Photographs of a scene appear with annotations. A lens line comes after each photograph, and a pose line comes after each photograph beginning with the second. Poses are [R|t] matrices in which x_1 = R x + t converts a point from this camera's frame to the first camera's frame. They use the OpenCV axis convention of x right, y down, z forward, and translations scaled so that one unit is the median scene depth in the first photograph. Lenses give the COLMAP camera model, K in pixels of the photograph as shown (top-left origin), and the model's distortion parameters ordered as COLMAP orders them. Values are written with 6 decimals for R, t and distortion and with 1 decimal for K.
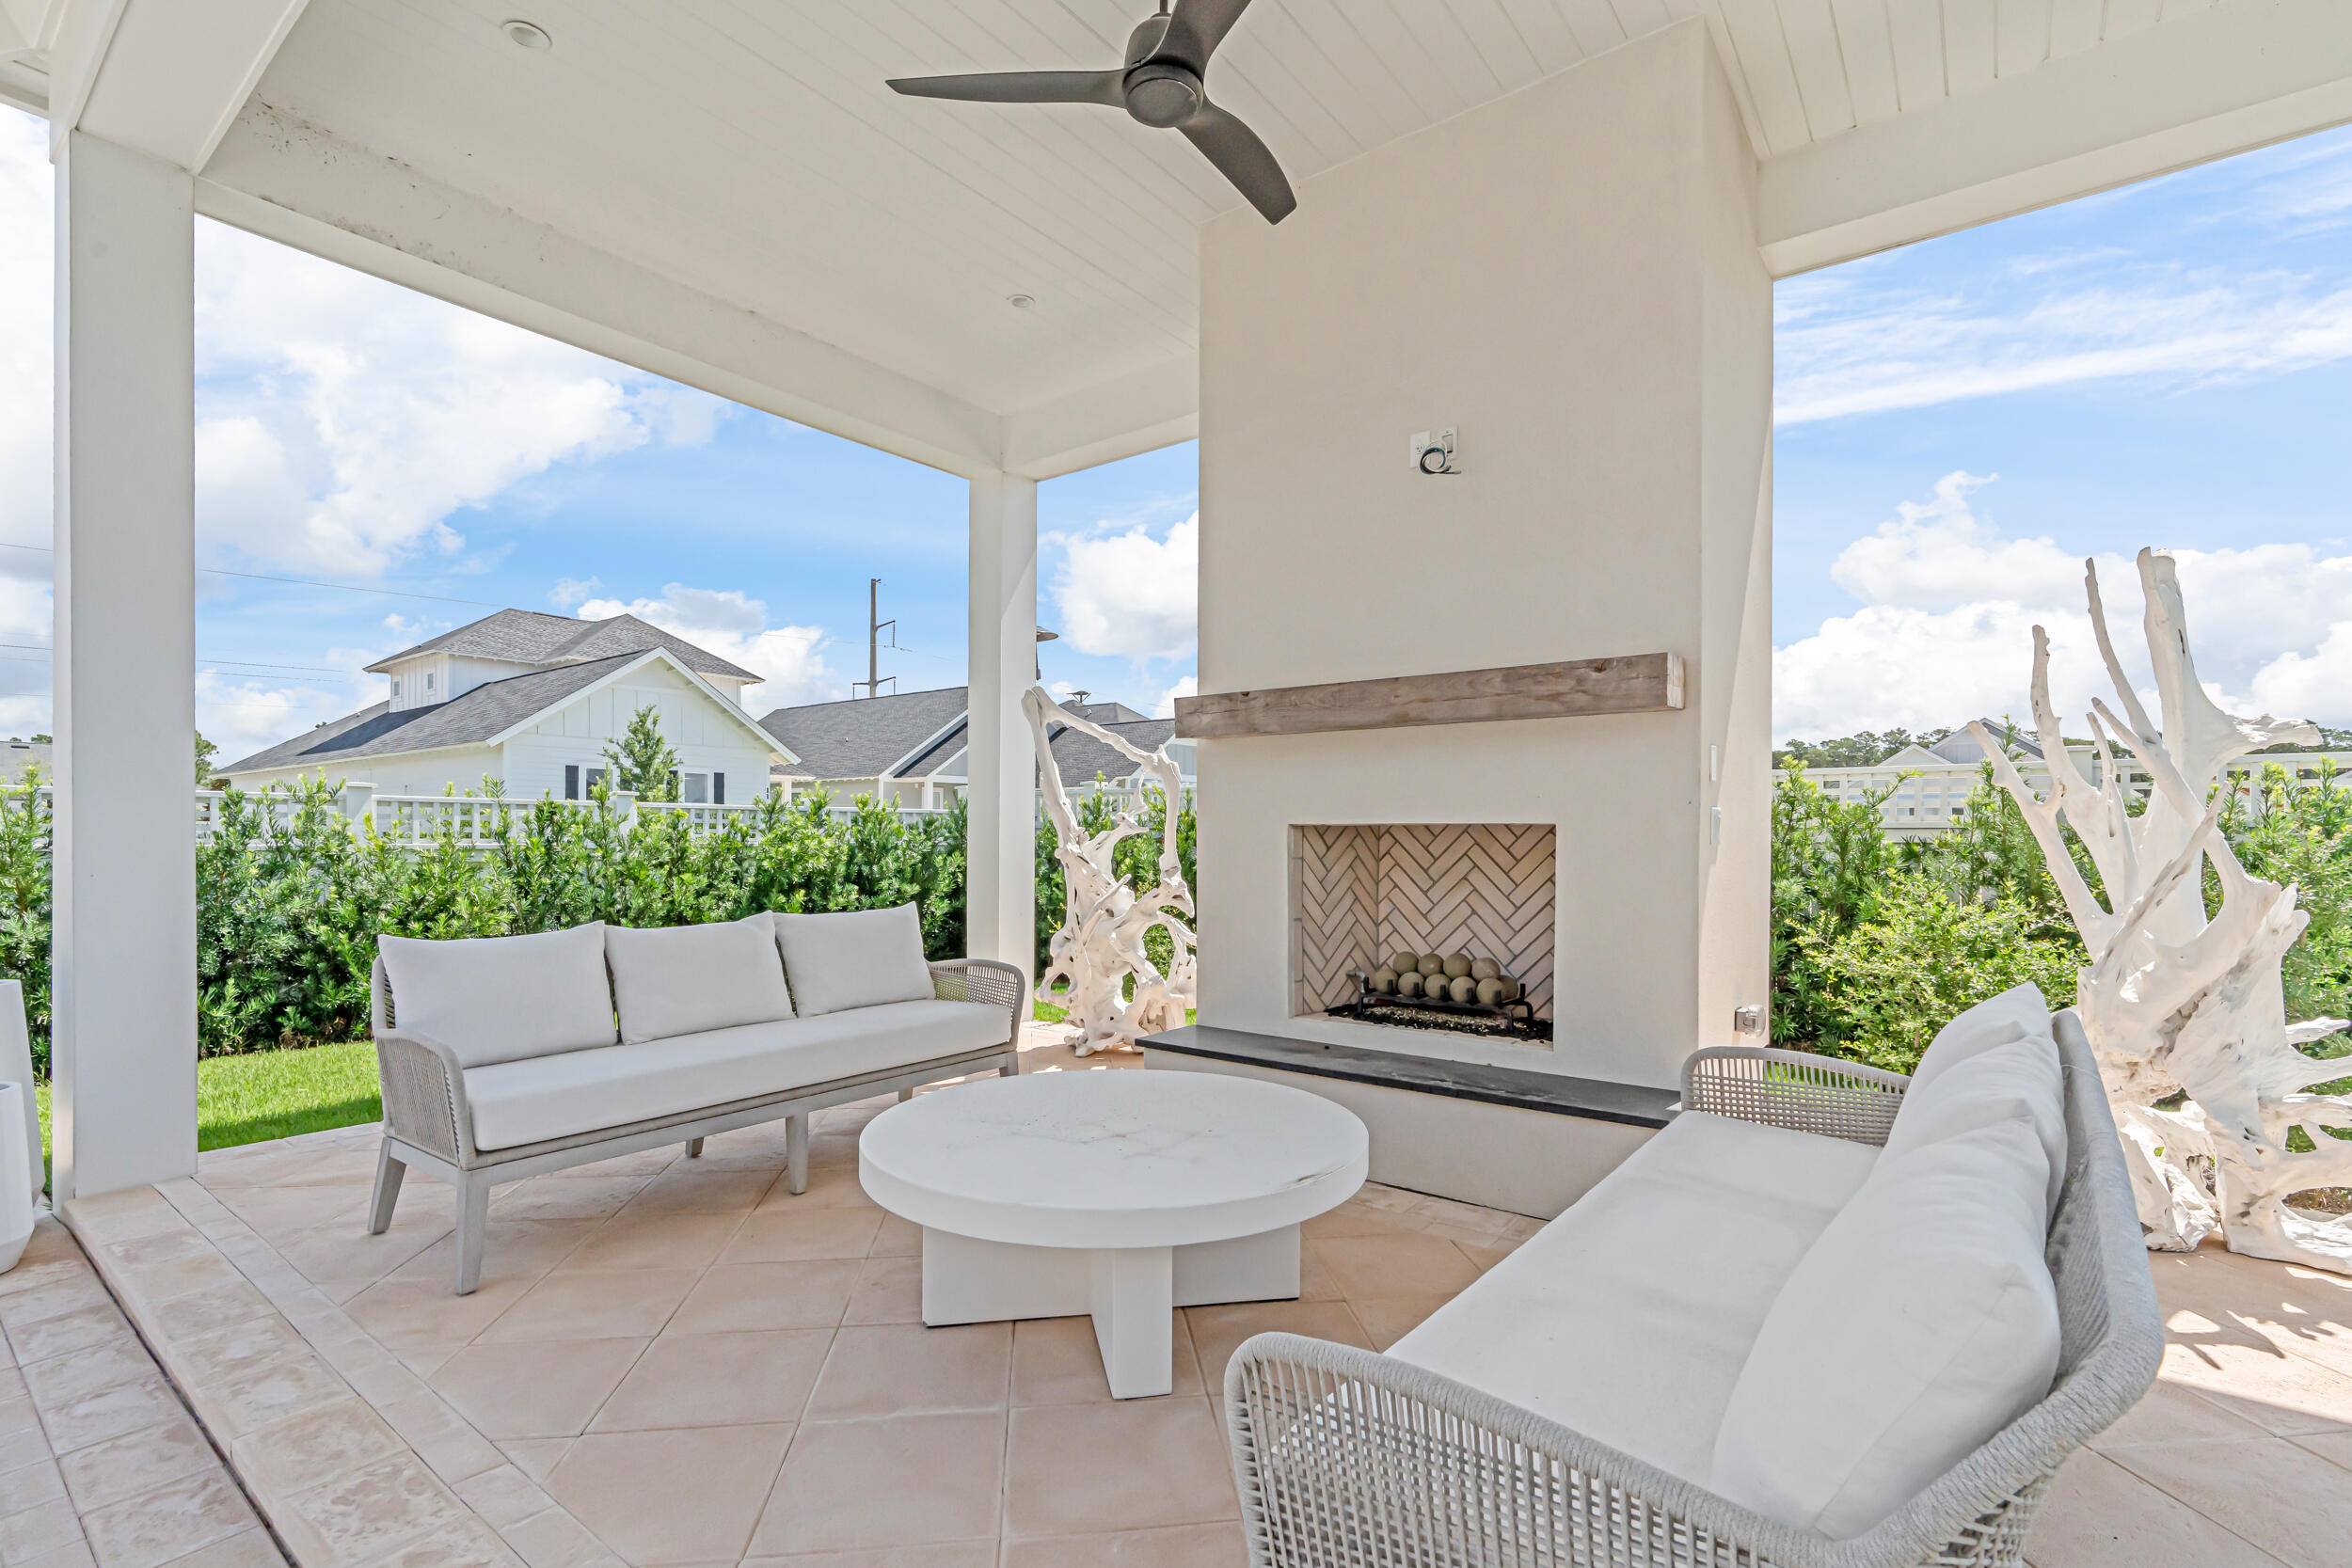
lens RADIAL K [[1068.5, 0, 1176.6], [0, 1068.5, 829.3], [0, 0, 1]] dist [-0.010759, -0.000022]
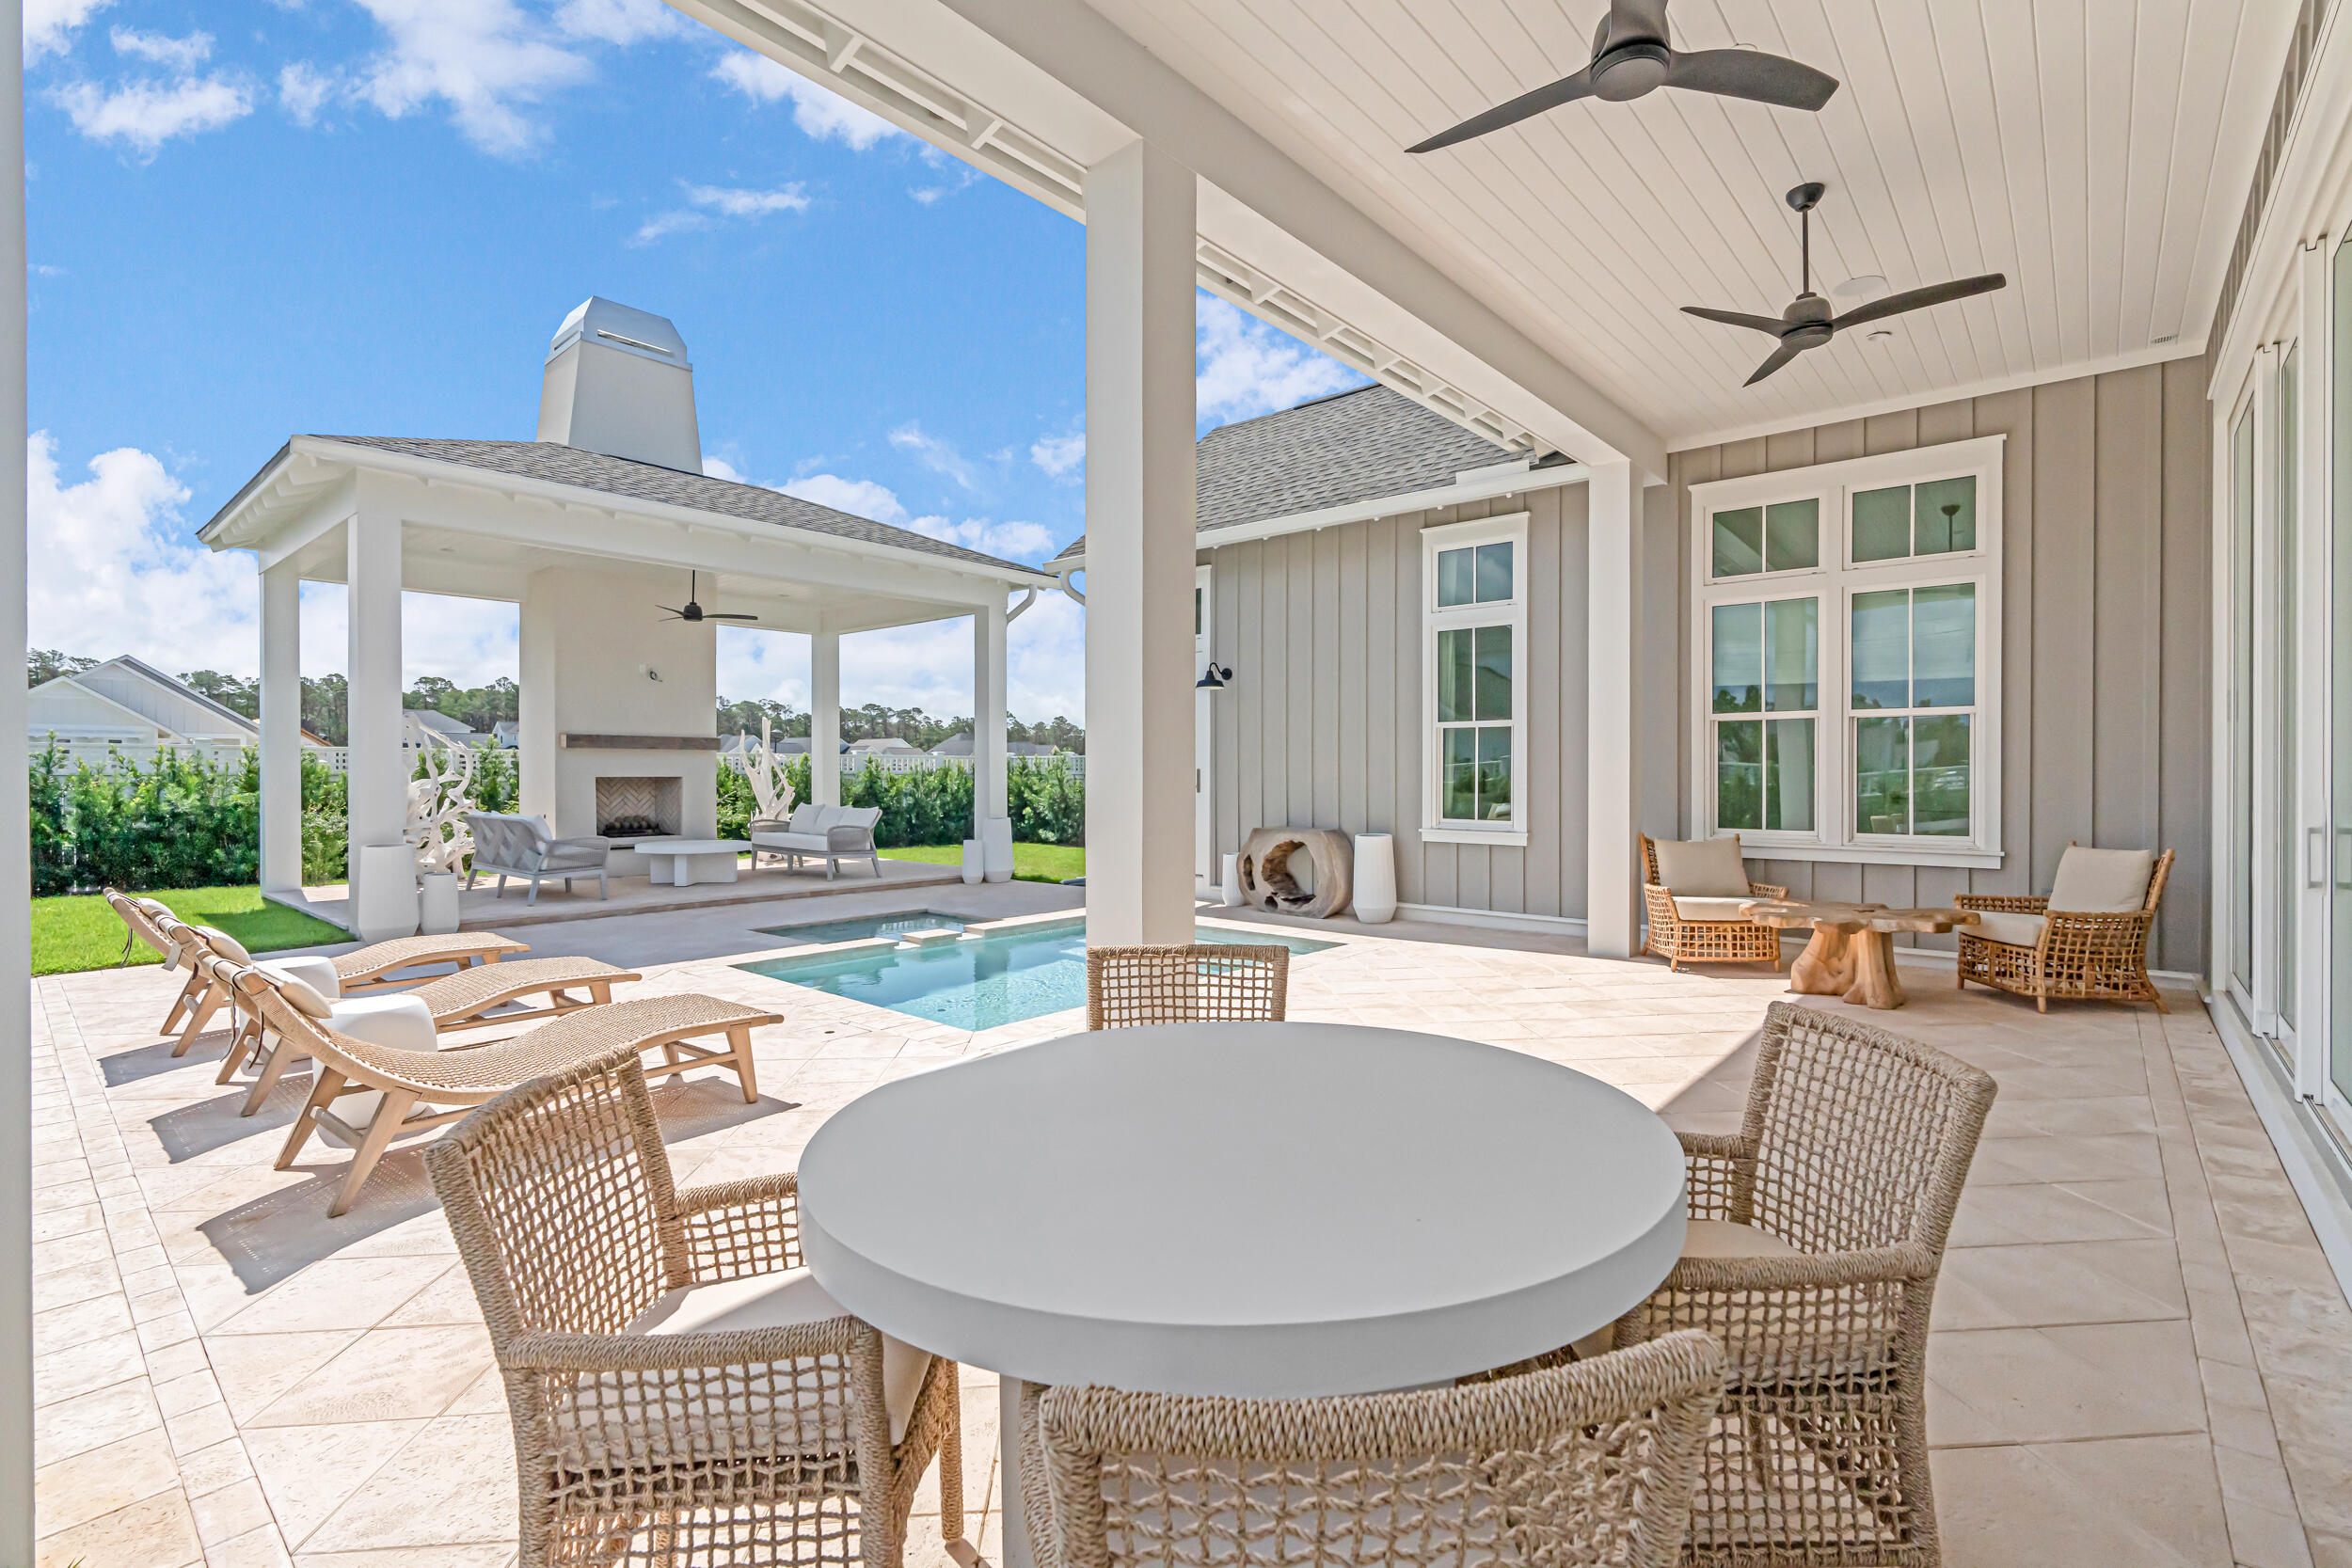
lens RADIAL K [[1061.1, 0, 1176.0], [0, 1061.1, 784.0], [0, 0, 1]] dist [-0.009658, 0.000322]
pose [[0.056746, -0.014793, 0.998279, -2.854096], [-0.005351, 0.999871, 0.015121, -0.039266], [-0.998374, -0.006200, 0.056660, -0.843090]]
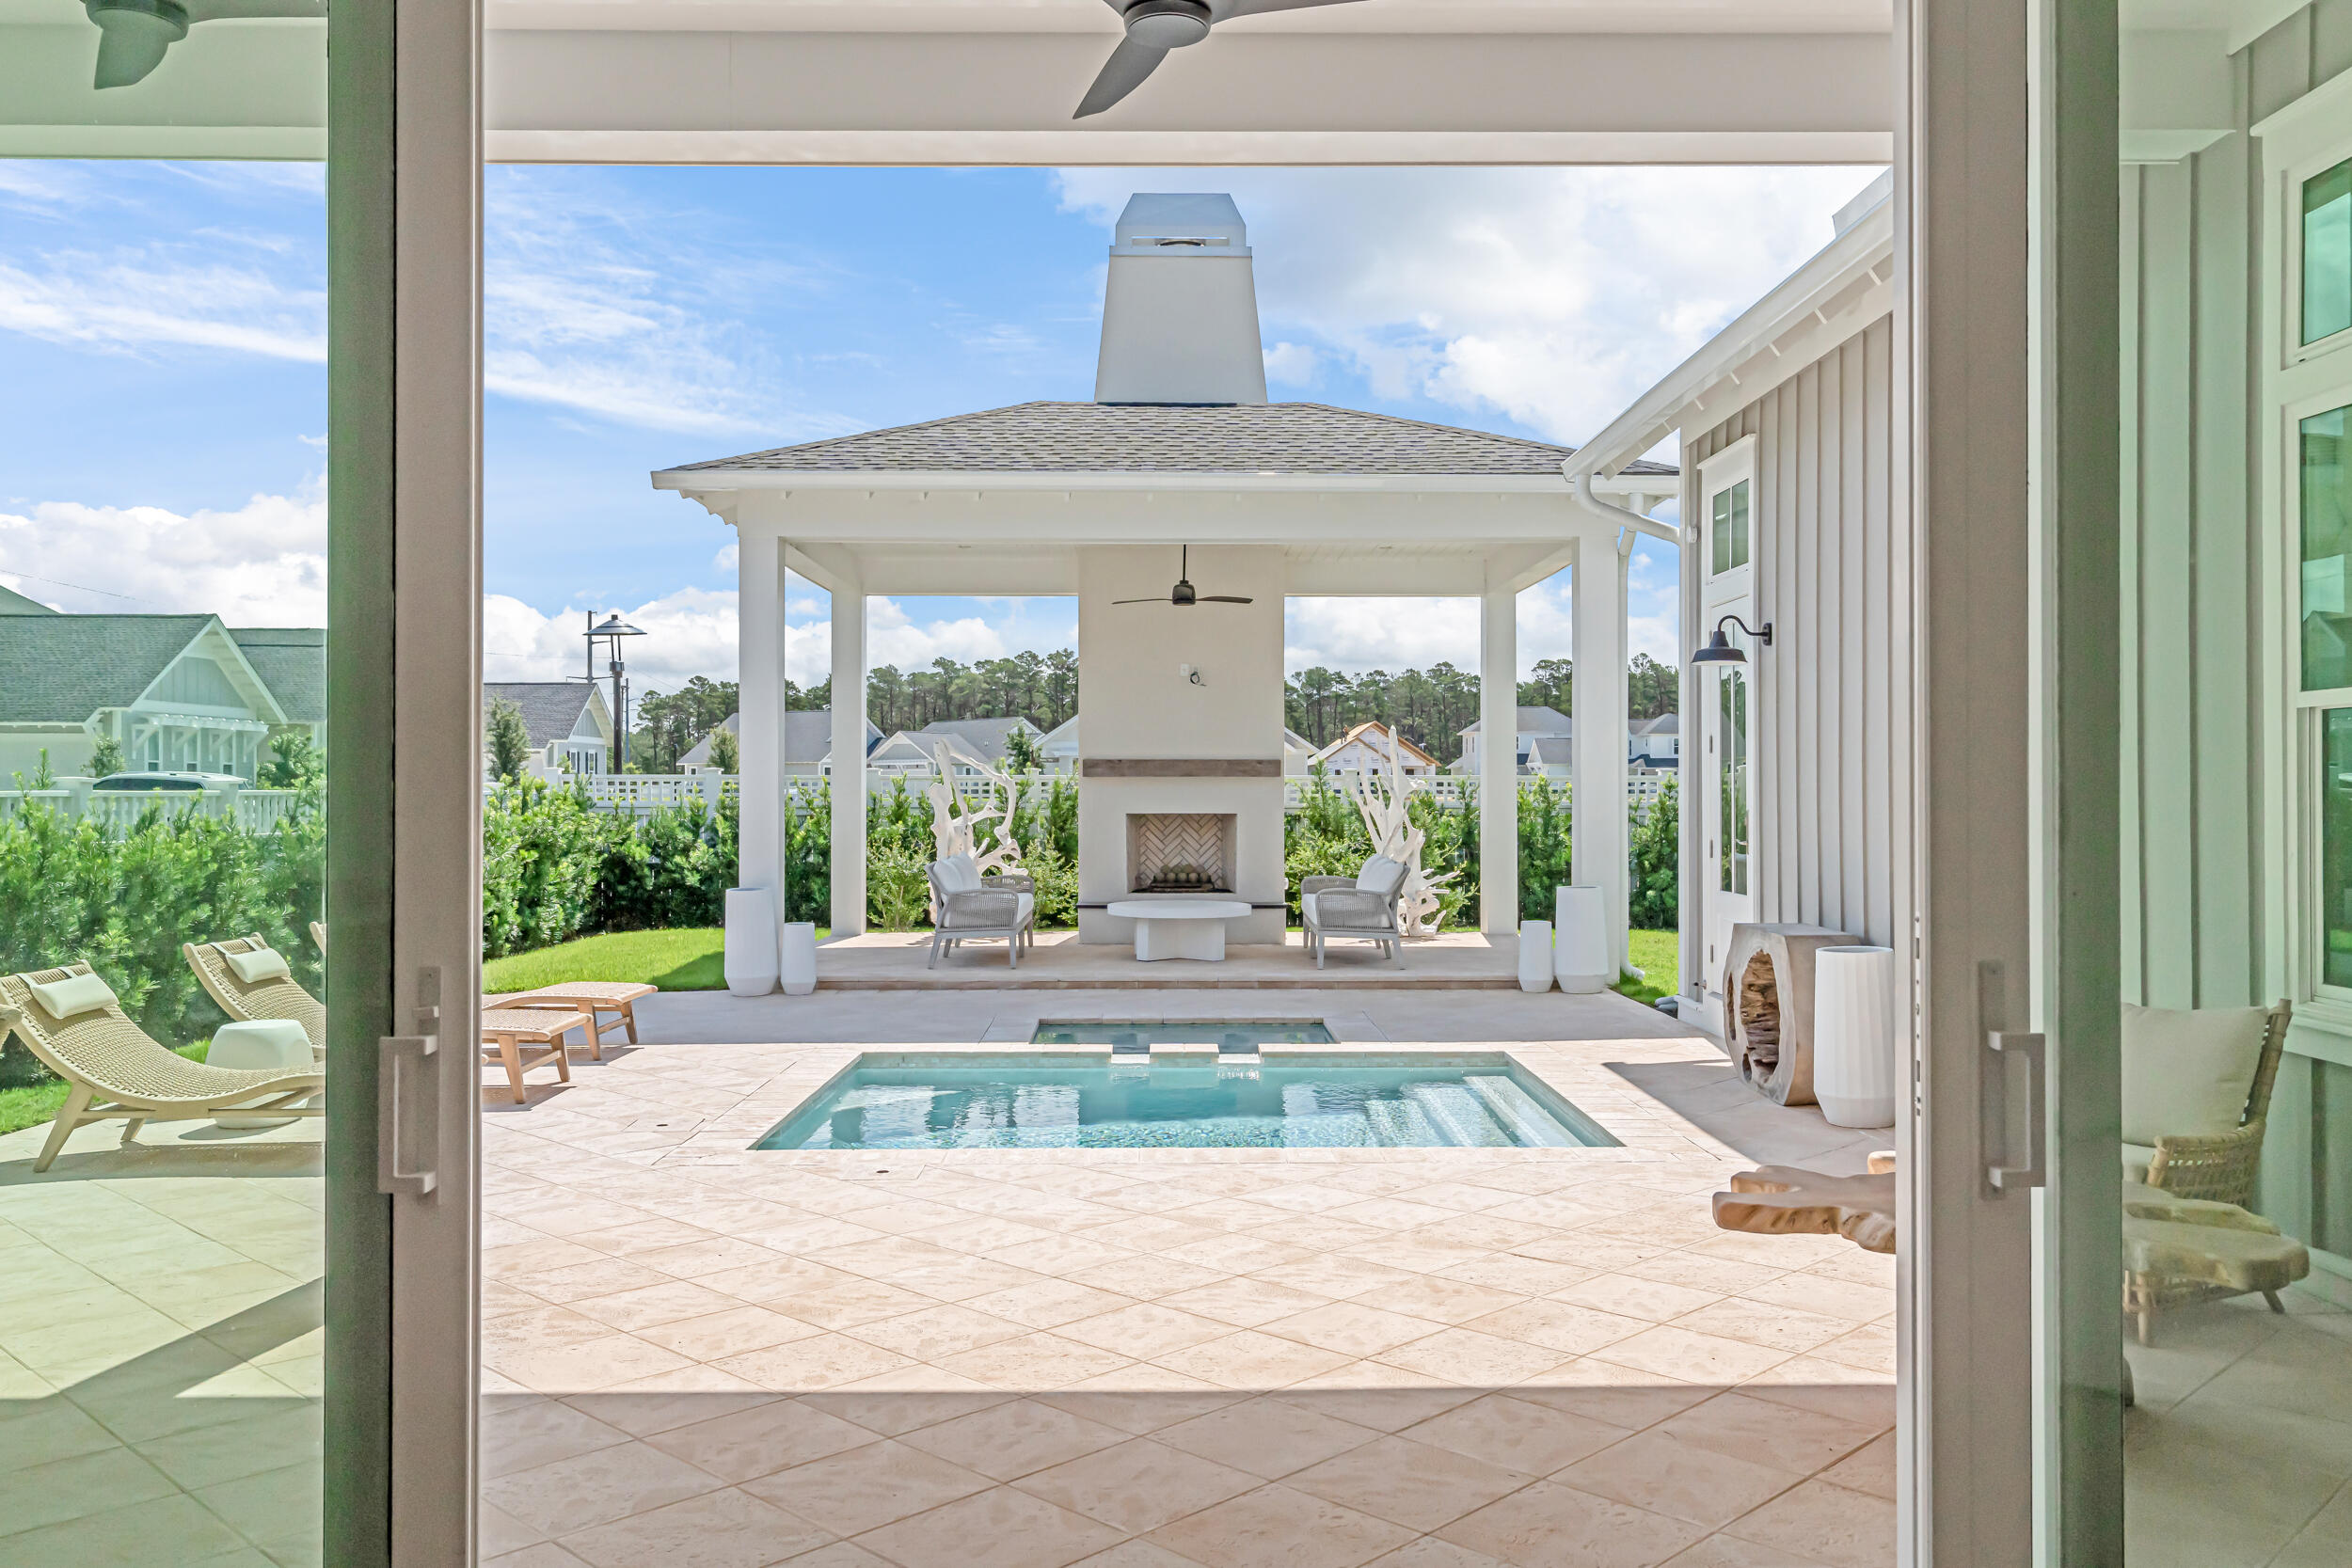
lens RADIAL K [[1789.4, 0, 1180.0], [0, 1789.4, 807.4], [0, 0, 1]] dist [0.006478, 0.003299]
pose [[0.782861, -0.009416, 0.622126, -2.303485], [0.000262, 0.999890, 0.014804, -0.077593], [-0.622197, -0.011427, 0.782777, -2.220562]]
